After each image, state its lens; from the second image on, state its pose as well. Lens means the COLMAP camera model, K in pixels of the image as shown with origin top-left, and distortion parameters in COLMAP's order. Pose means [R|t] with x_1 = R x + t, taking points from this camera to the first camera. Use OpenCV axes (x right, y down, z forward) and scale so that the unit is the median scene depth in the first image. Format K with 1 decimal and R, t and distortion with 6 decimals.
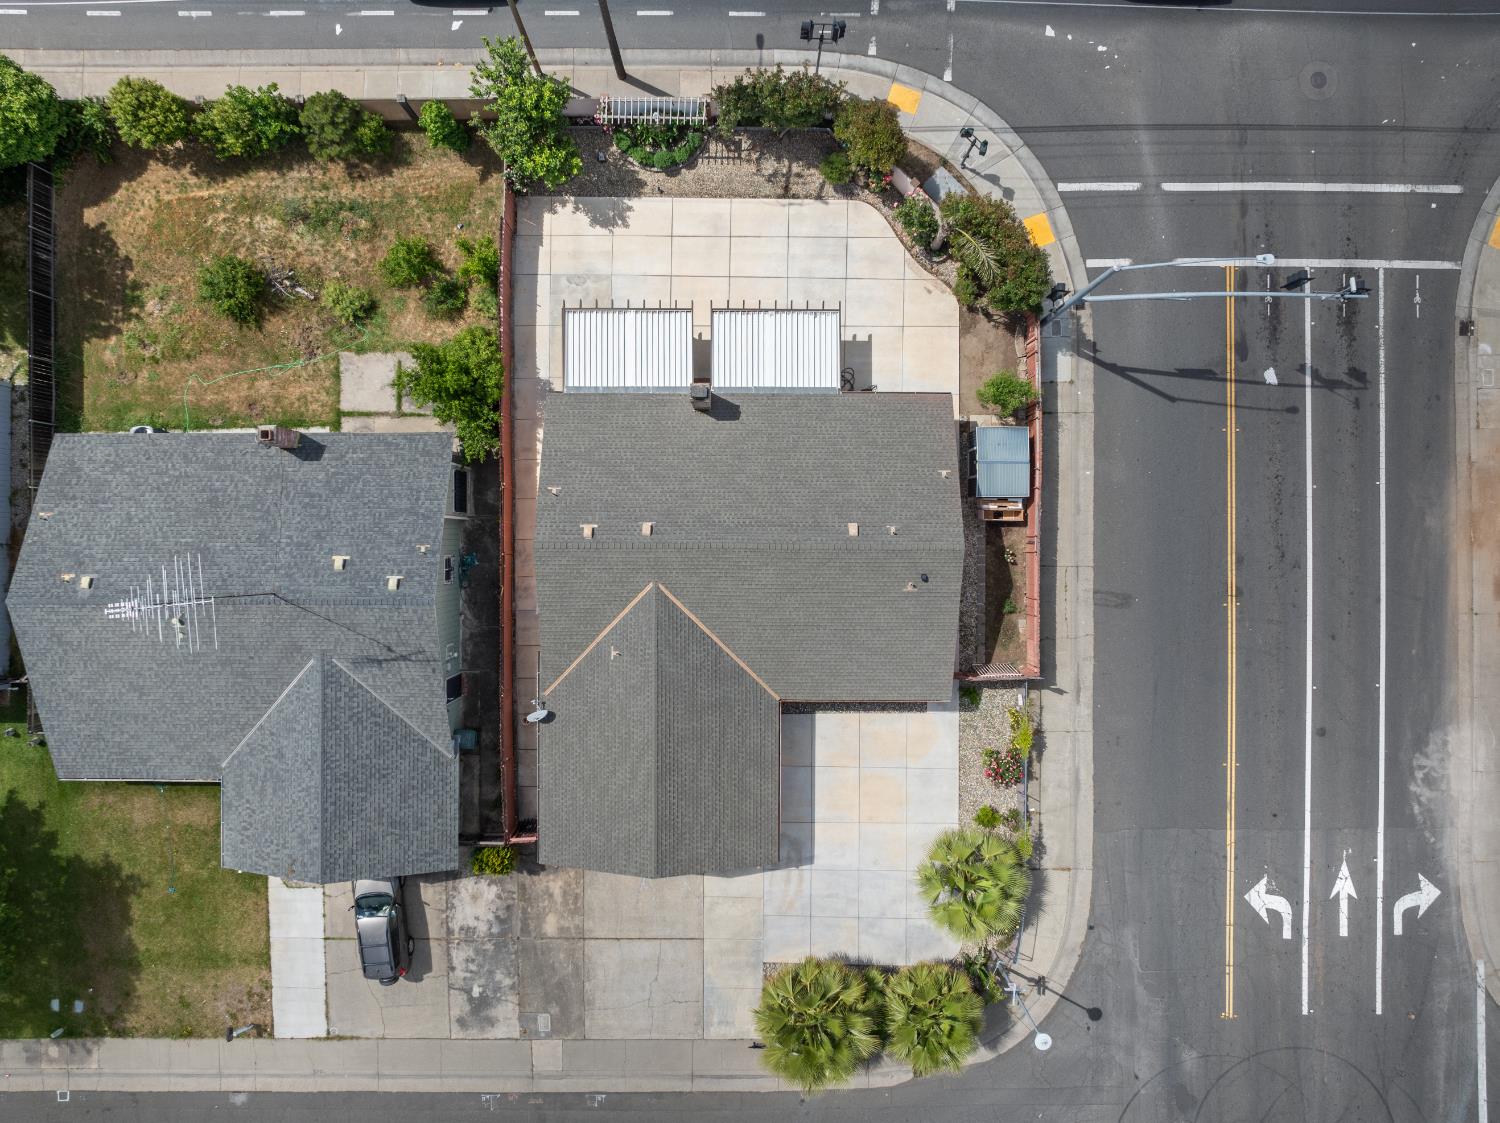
lens RADIAL K [[1060.2, 0, 752.4], [0, 1060.2, 539.4], [0, 0, 1]] dist [-0.041033, 0.007140]
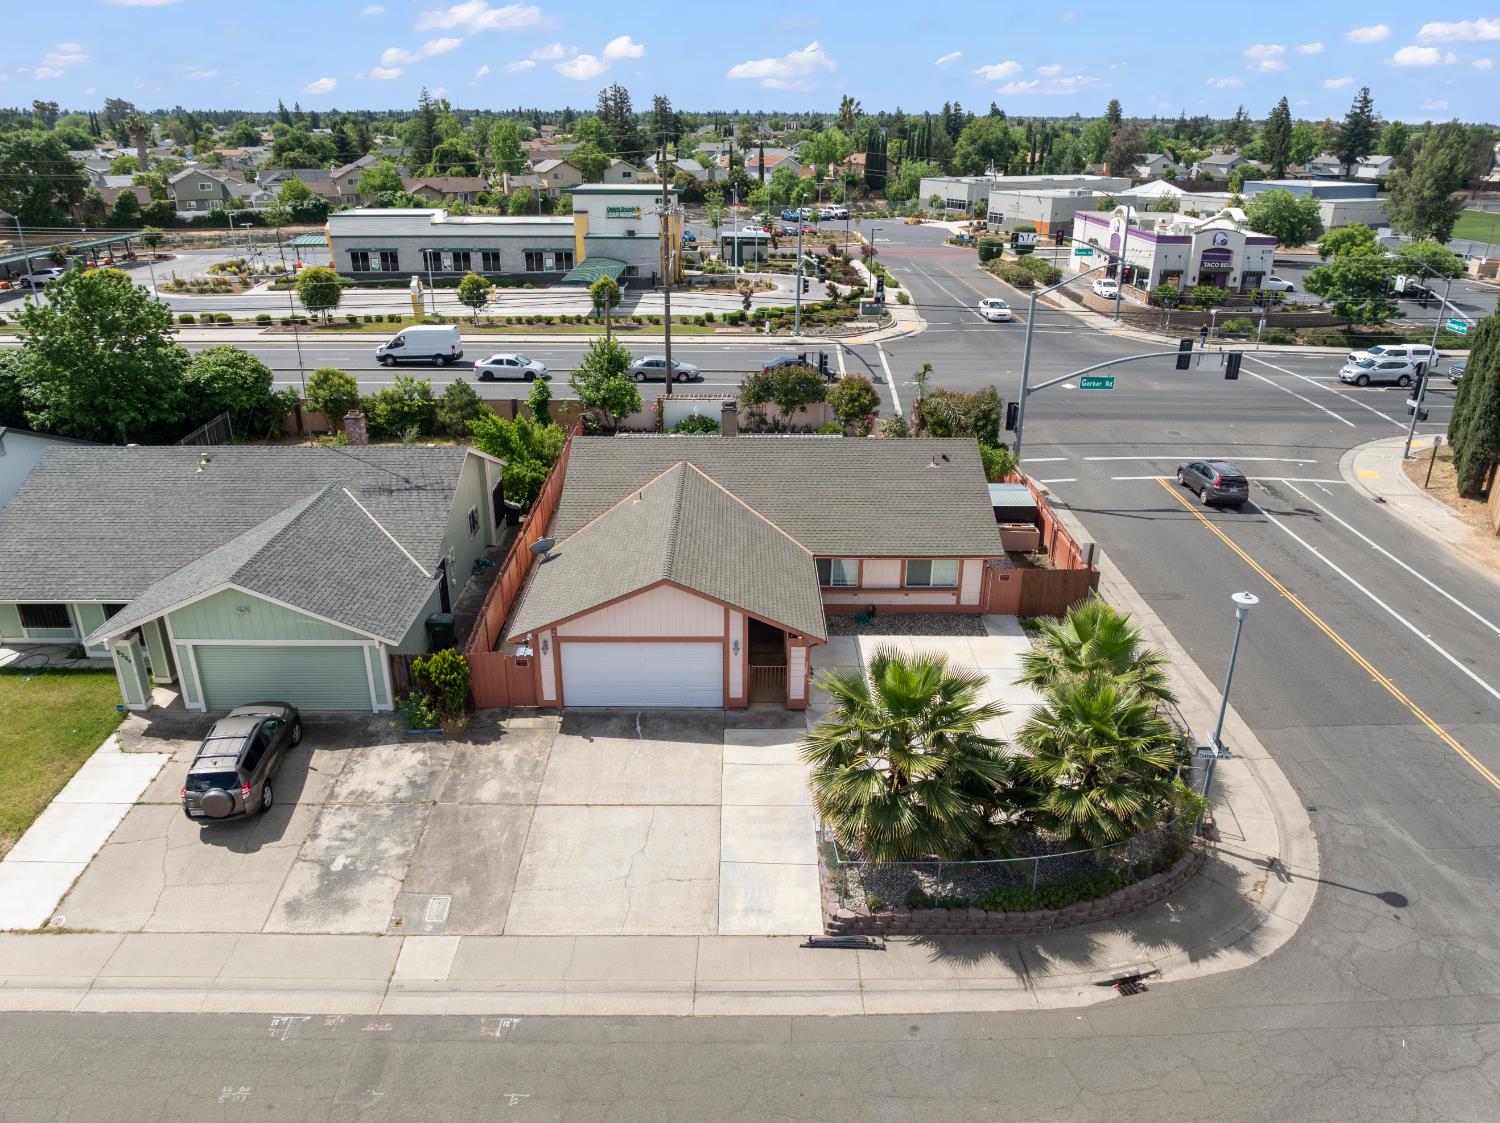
lens RADIAL K [[1060.2, 0, 752.2], [0, 1060.2, 561.5], [0, 0, 1]] dist [-0.041033, 0.007140]
pose [[0.999913, -0.006395, 0.011520, -0.033951], [0.013118, 0.401115, -0.915934, 0.909481], [0.001237, 0.916005, 0.401164, 0.601476]]
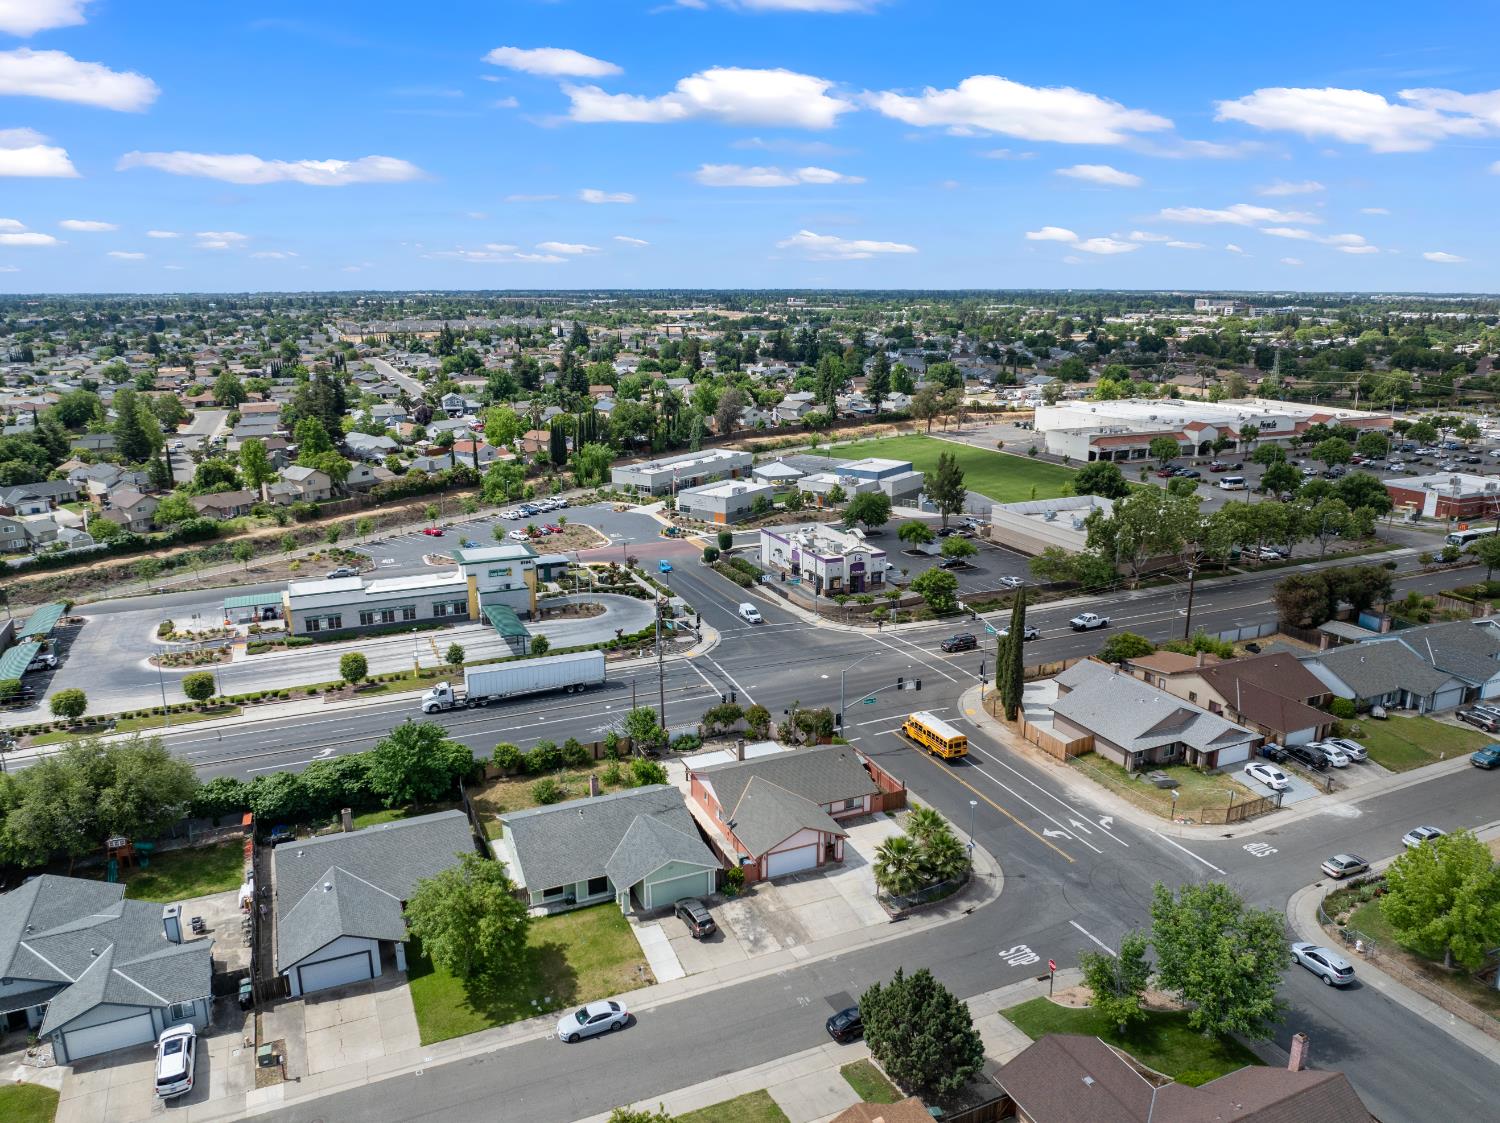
lens RADIAL K [[1060.2, 0, 756.2], [0, 1060.2, 566.0], [0, 0, 1]] dist [-0.041033, 0.007140]
pose [[0.911589, -0.113736, 0.395056, -0.942439], [0.411095, 0.246311, -0.877686, 1.966011], [0.002518, 0.962494, 0.271291, -0.185737]]
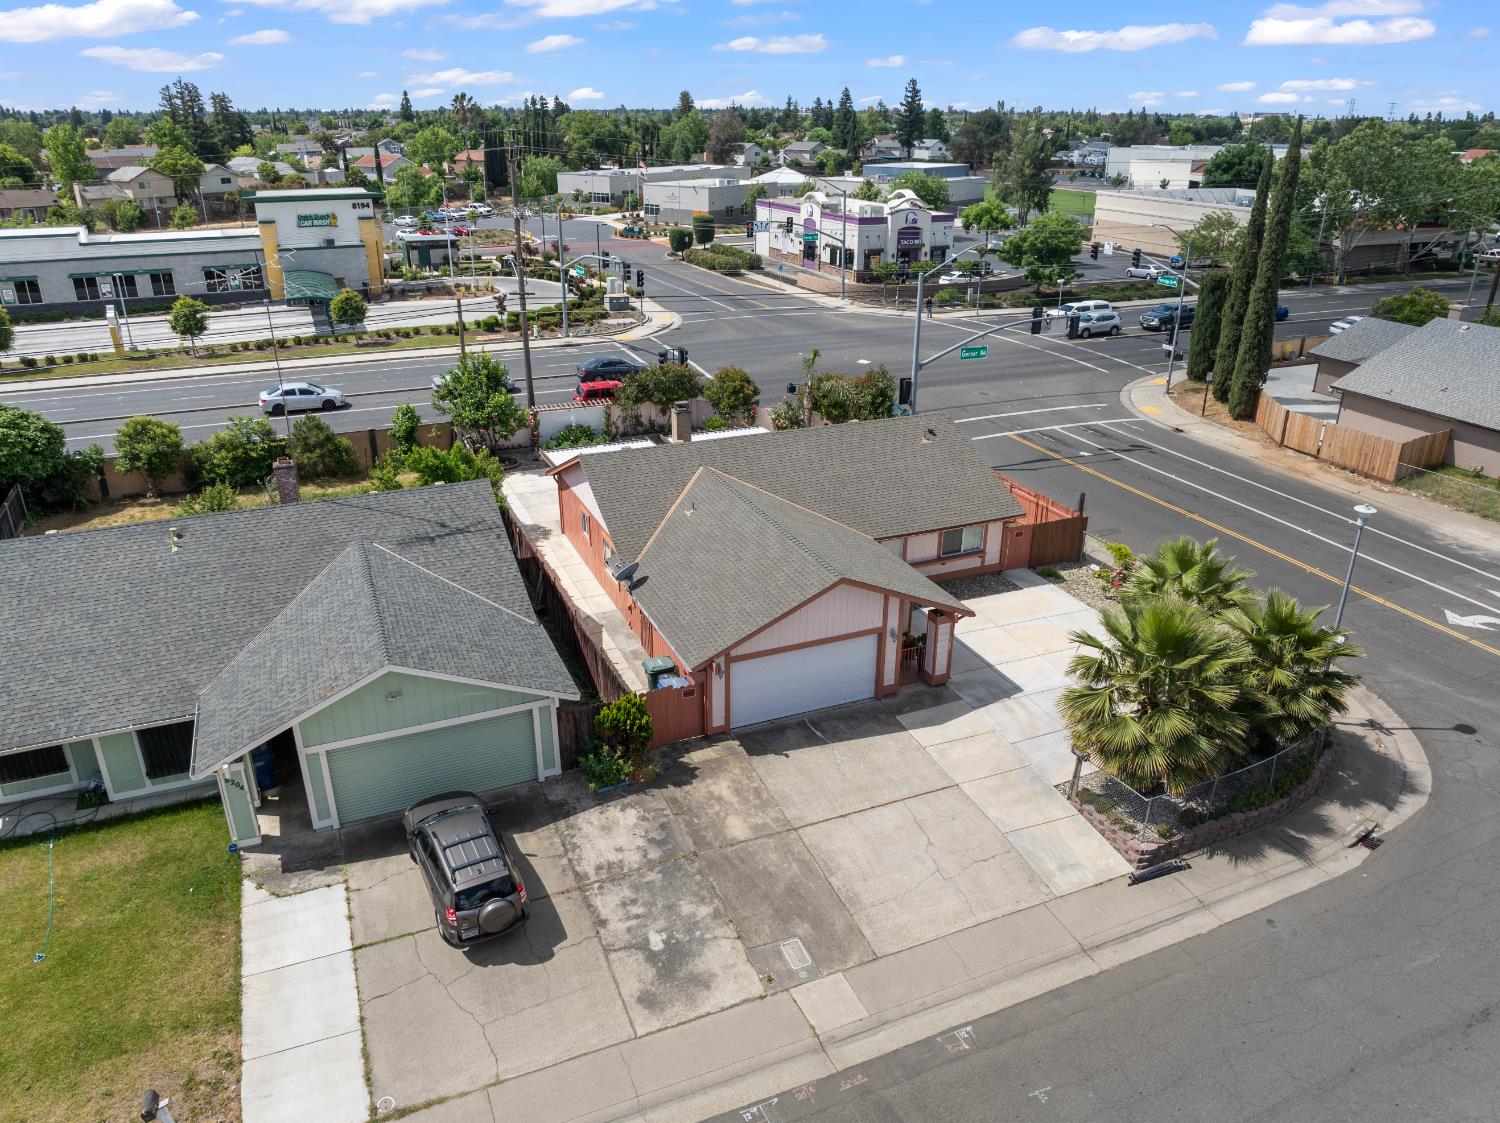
lens RADIAL K [[1060.2, 0, 753.0], [0, 1060.2, 561.4], [0, 0, 1]] dist [-0.041033, 0.007140]
pose [[0.916249, -0.161525, 0.366603, -0.383444], [0.400608, 0.372073, -0.837302, 0.827993], [-0.001158, 0.914041, 0.405620, 0.601087]]
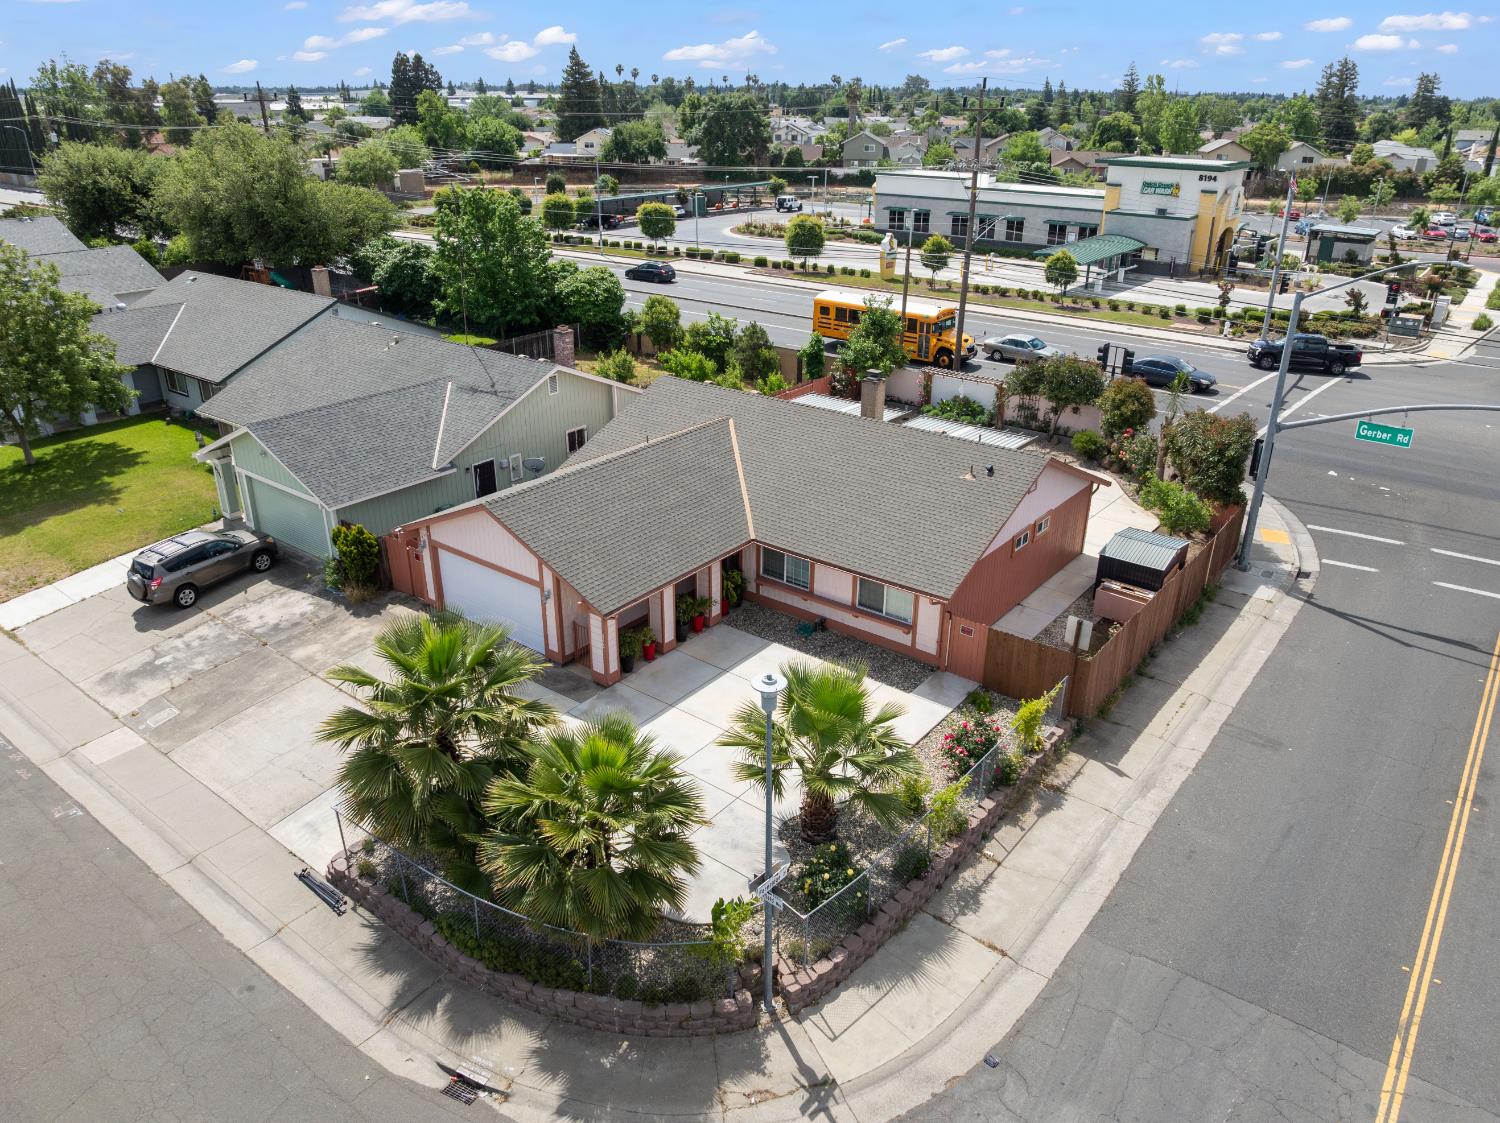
lens RADIAL K [[1060.2, 0, 749.2], [0, 1060.2, 556.8], [0, 0, 1]] dist [-0.041033, 0.007140]
pose [[0.789564, 0.245232, -0.562539, 0.437899], [-0.613621, 0.326807, -0.718795, 0.674898], [0.007570, 0.912721, 0.408514, 0.643958]]
